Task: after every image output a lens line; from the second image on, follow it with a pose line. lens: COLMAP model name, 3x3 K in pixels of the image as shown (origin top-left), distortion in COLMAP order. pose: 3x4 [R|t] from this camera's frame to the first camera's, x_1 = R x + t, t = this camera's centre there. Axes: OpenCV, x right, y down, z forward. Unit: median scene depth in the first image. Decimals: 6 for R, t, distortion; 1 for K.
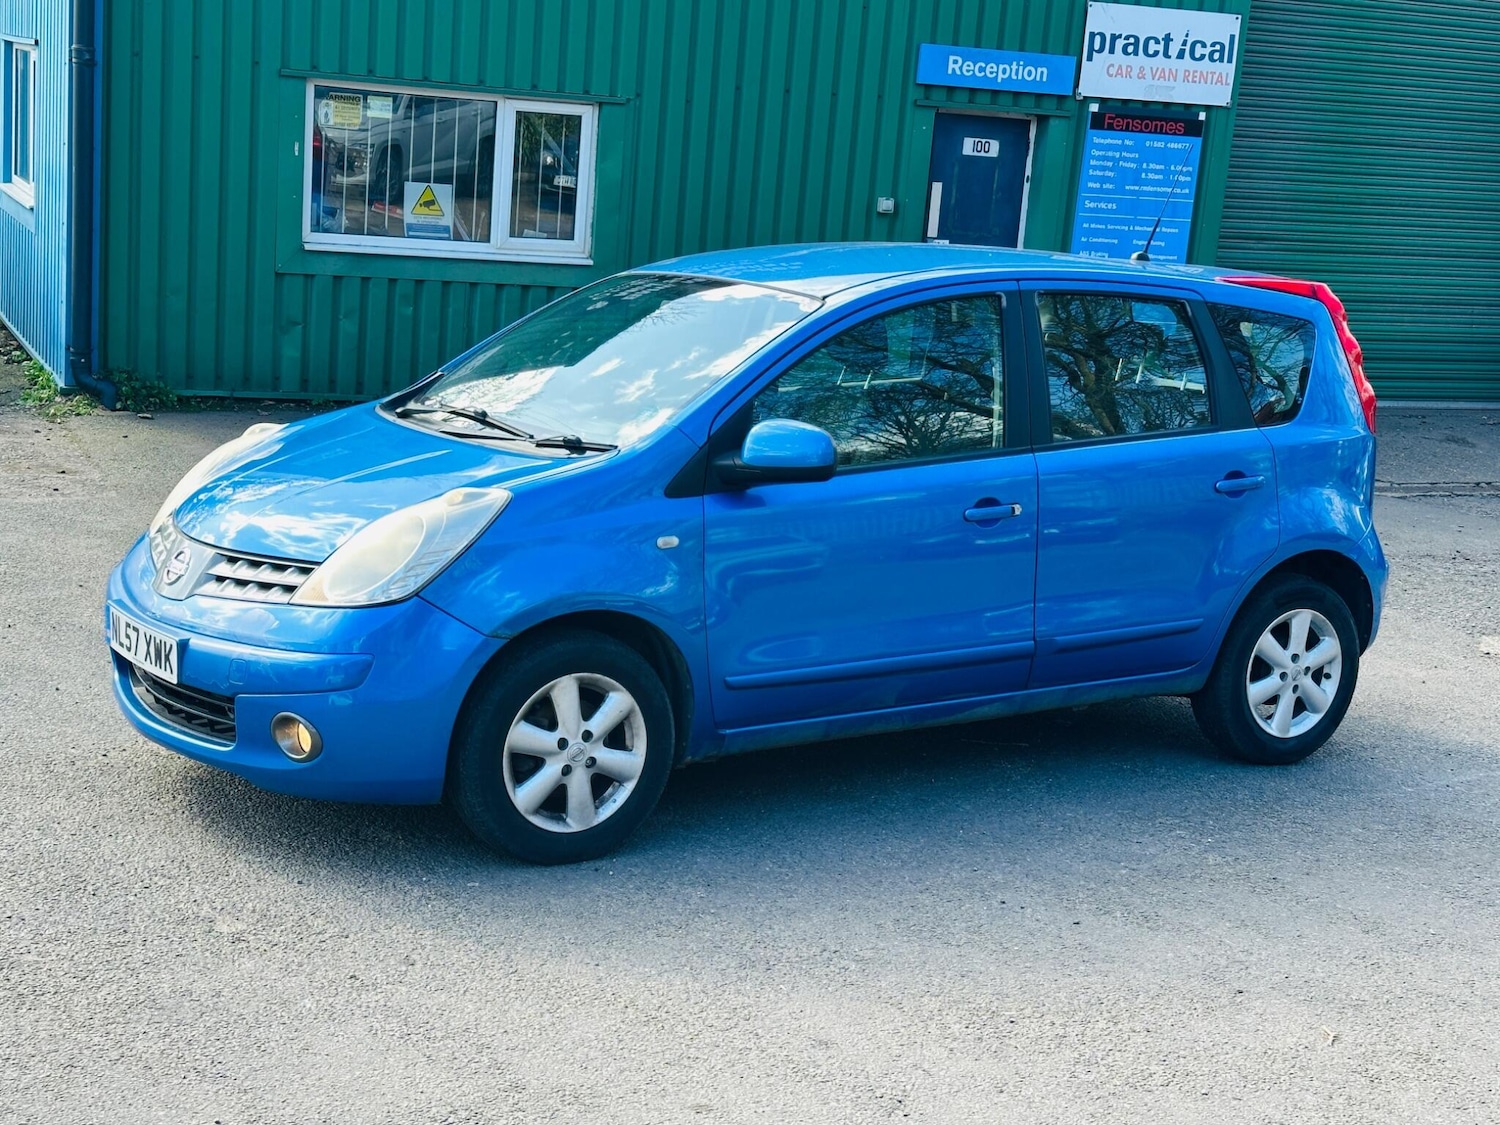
lens RADIAL K [[2277.7, 0, 747.8], [0, 2277.7, 581.5], [0, 0, 1]] dist [0.188878, -0.373827]
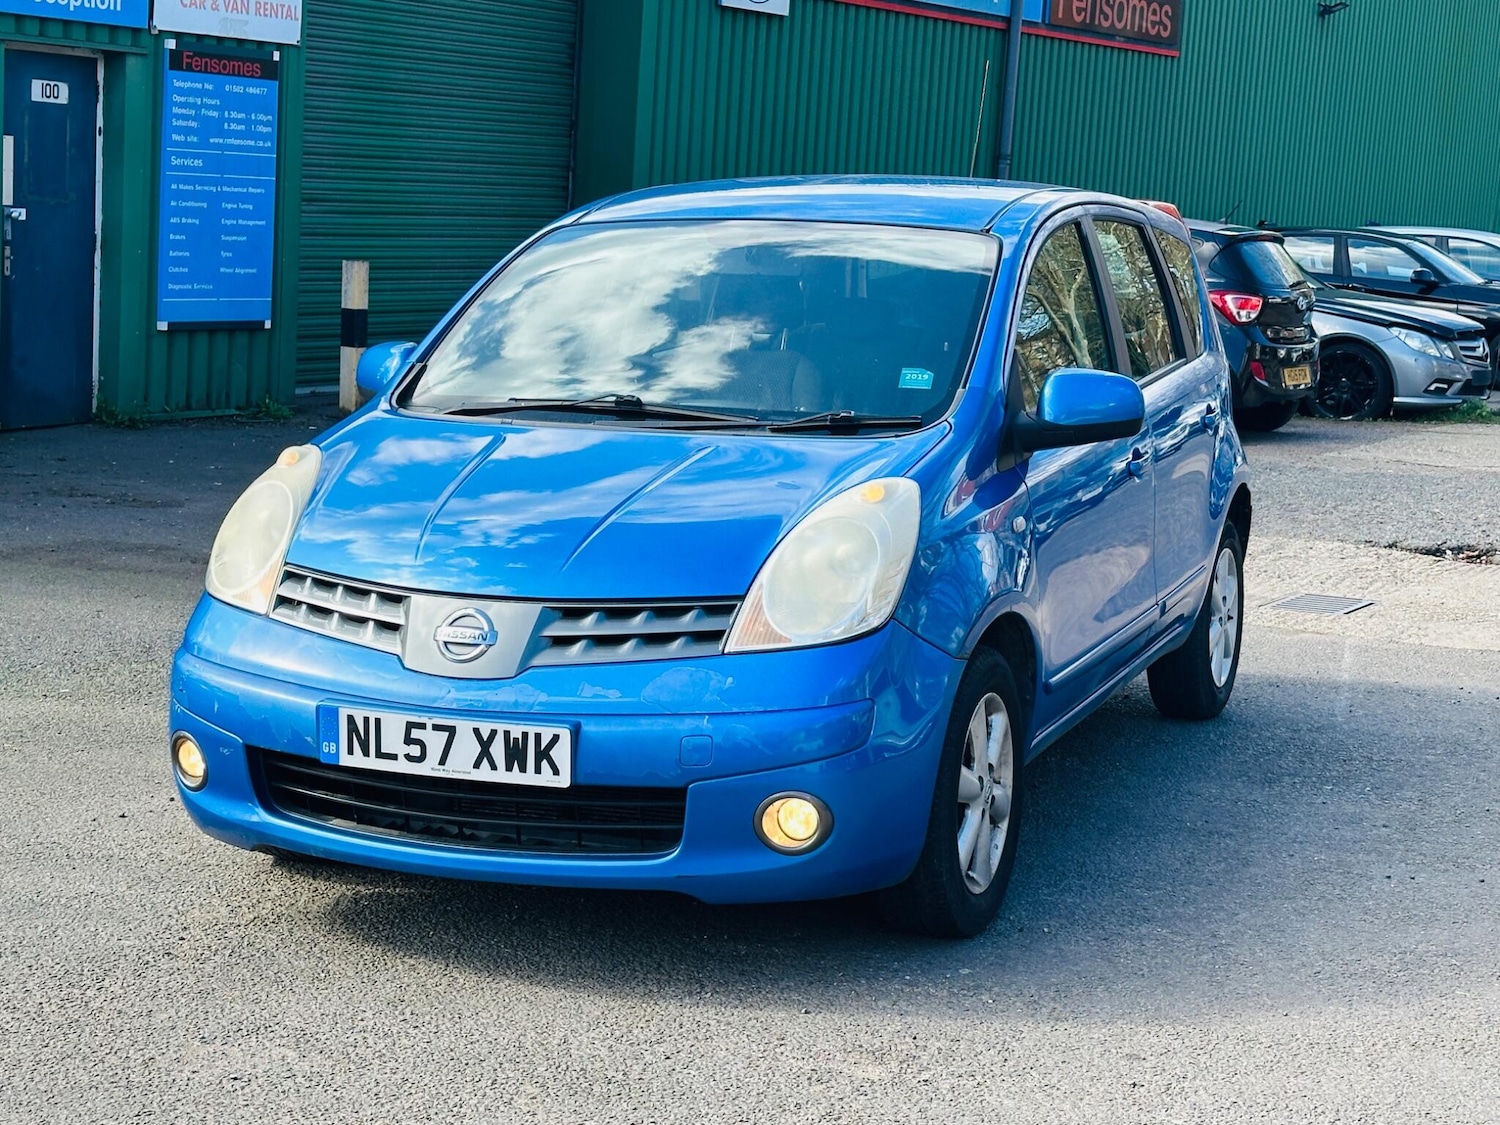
lens RADIAL K [[2663.5, 0, 750.0], [0, 2663.5, 562.5], [0, 0, 1]] dist [0.182734, -0.161884]
pose [[0.814329, -0.116805, 0.568528, -0.287075], [0.128987, 0.991465, 0.018945, -0.014965], [-0.565889, 0.057906, 0.822446, 0.110457]]
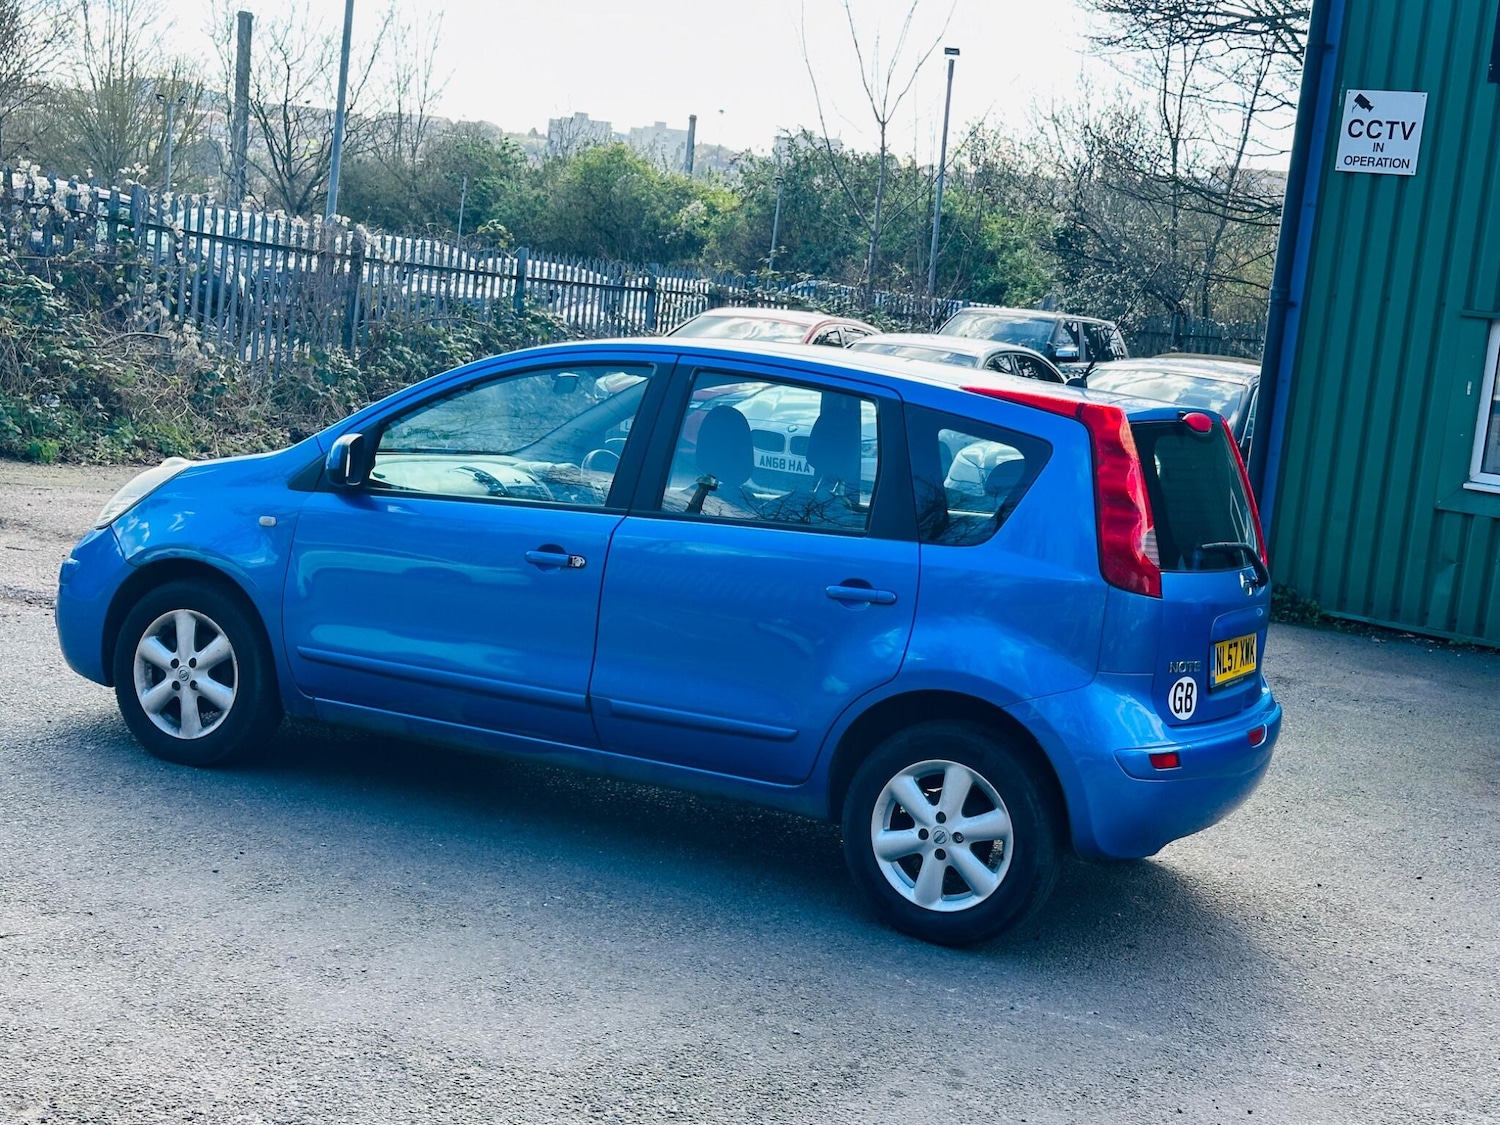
lens RADIAL K [[2207.7, 0, 750.0], [0, 2207.7, 562.5], [0, 0, 1]] dist [0.146857, -0.106362]
pose [[0.503982, 0.094225, -0.858559, 0.480608], [-0.239423, 0.970318, -0.034053, -0.007351], [0.829867, 0.222721, 0.511583, 0.262063]]
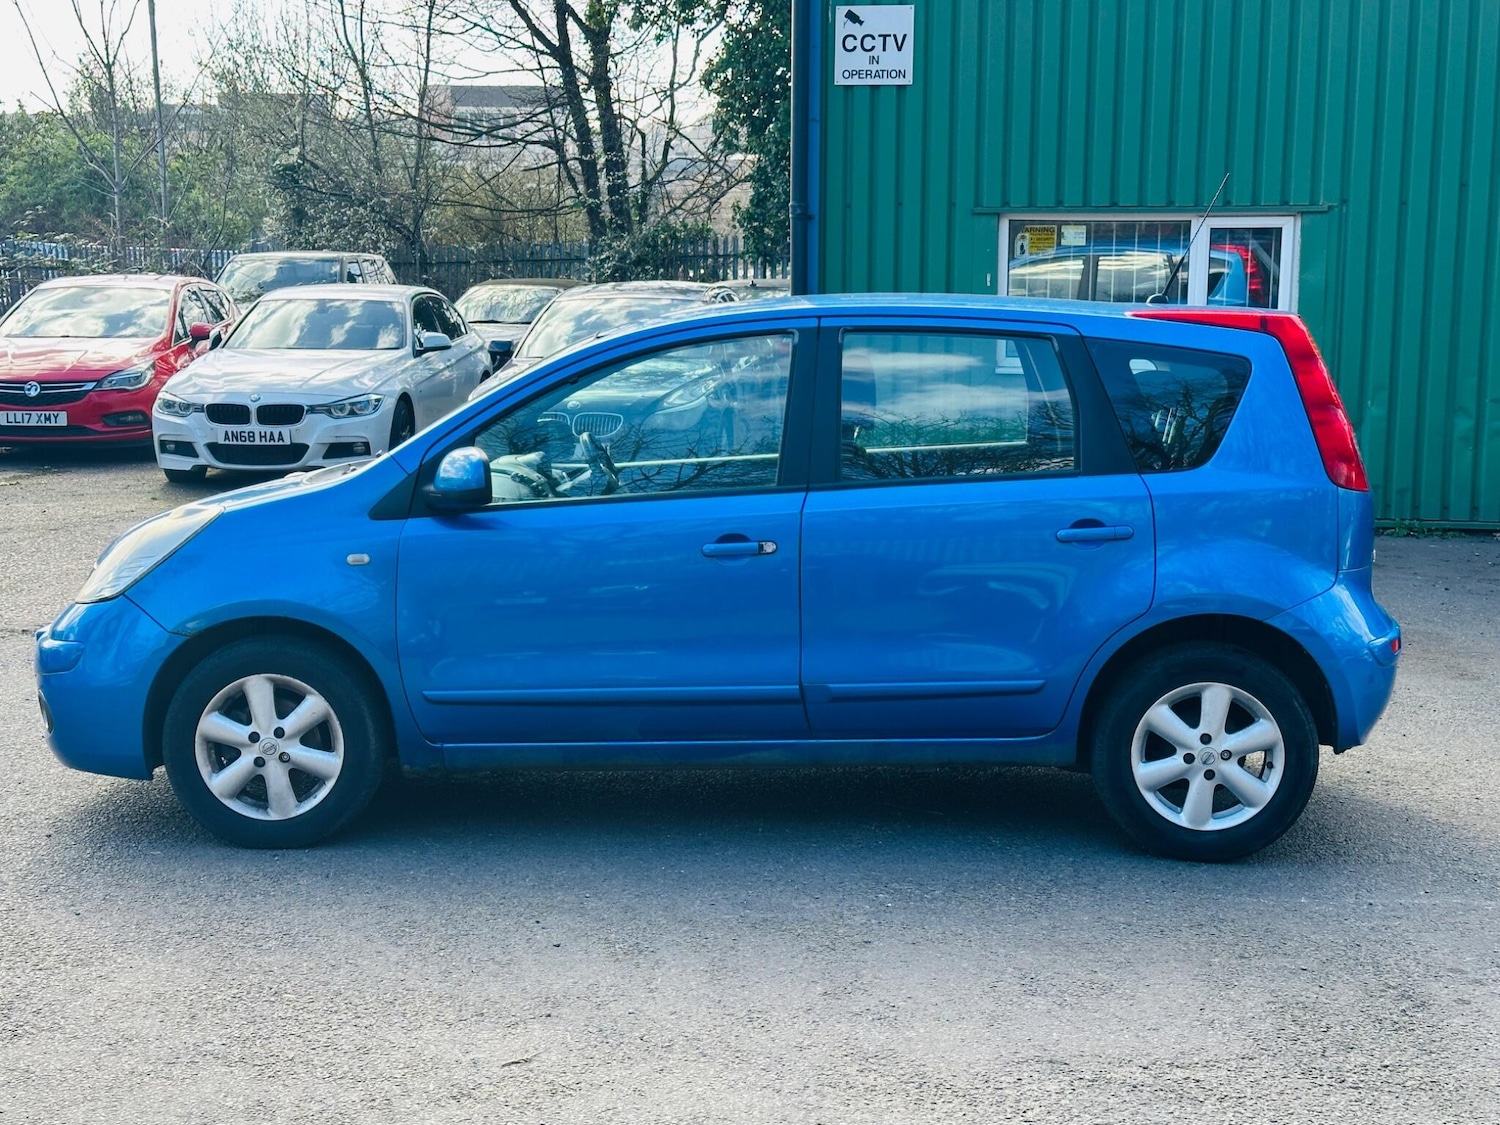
lens RADIAL K [[2211.6, 0, 724.3], [0, 2211.6, 562.2], [0, 0, 1]] dist [0.149030, -0.079387]
pose [[0.807712, 0.014065, -0.589409, 0.312094], [-0.064893, 0.995762, -0.065166, 0.017859], [0.585995, 0.090884, 0.805202, 0.108557]]
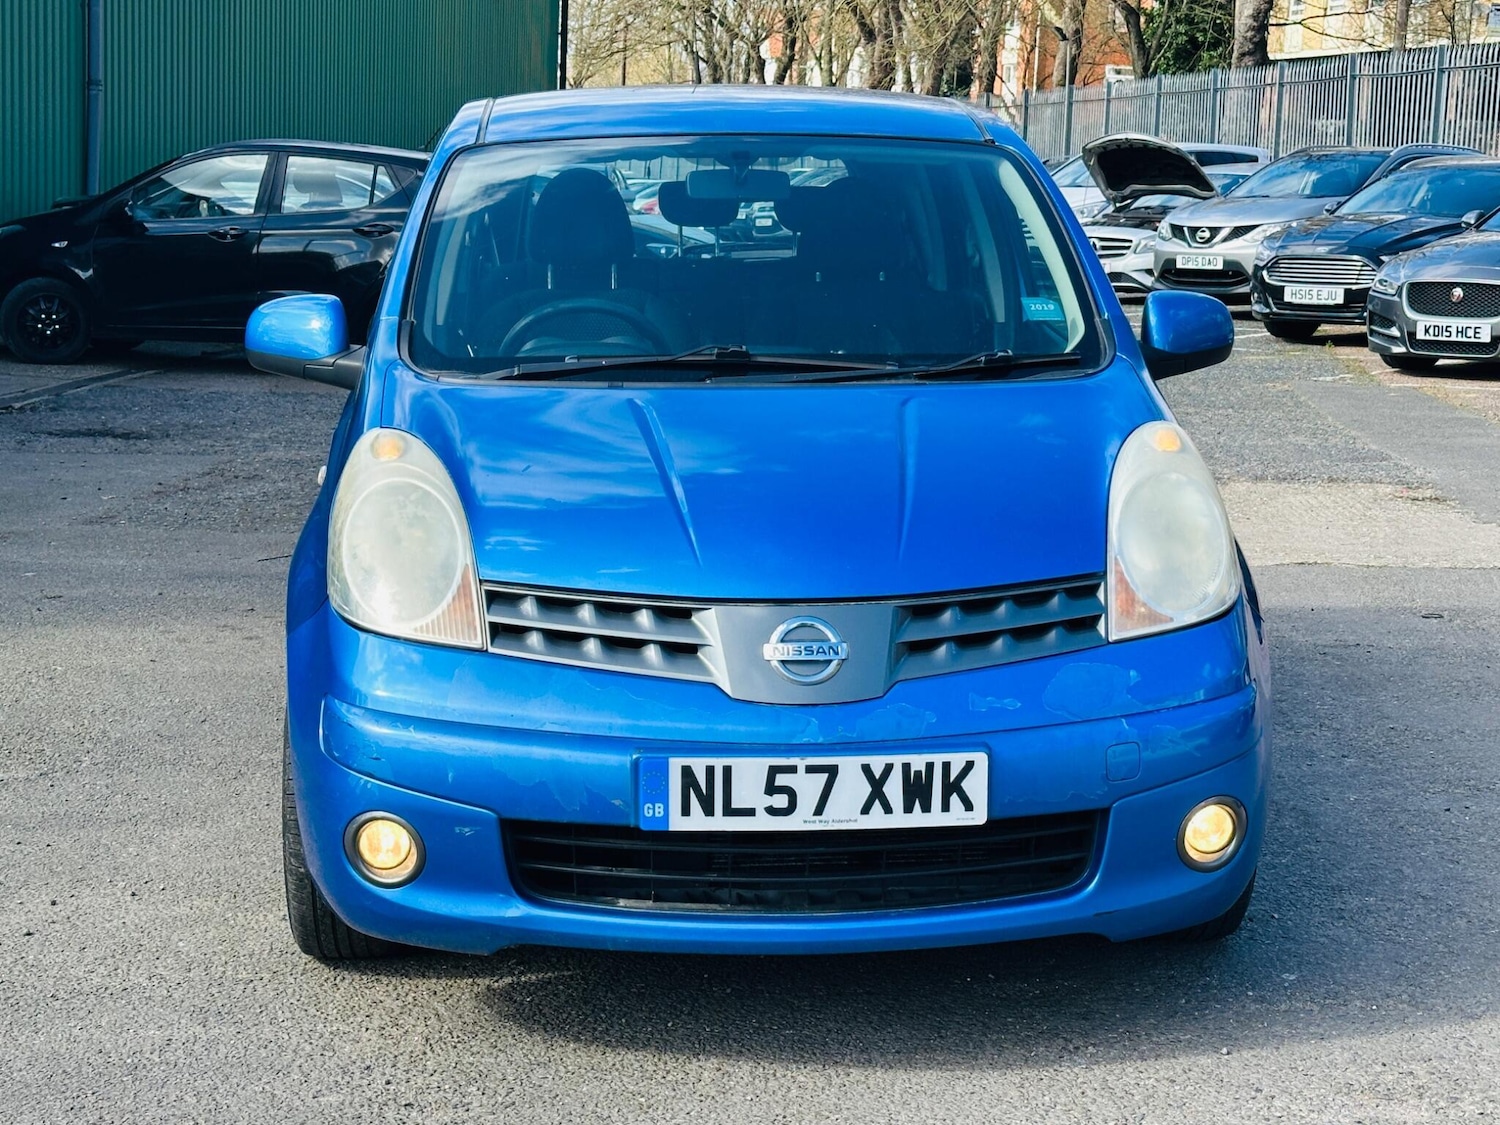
lens RADIAL K [[2663.5, 0, 750.0], [0, 2663.5, 562.5], [0, 0, 1]] dist [0.182734, -0.161884]
pose [[0.492750, -0.186980, 0.849845, -0.363046], [0.182887, 0.977080, 0.108934, -0.046140], [-0.850735, 0.101748, 0.515652, 0.290469]]
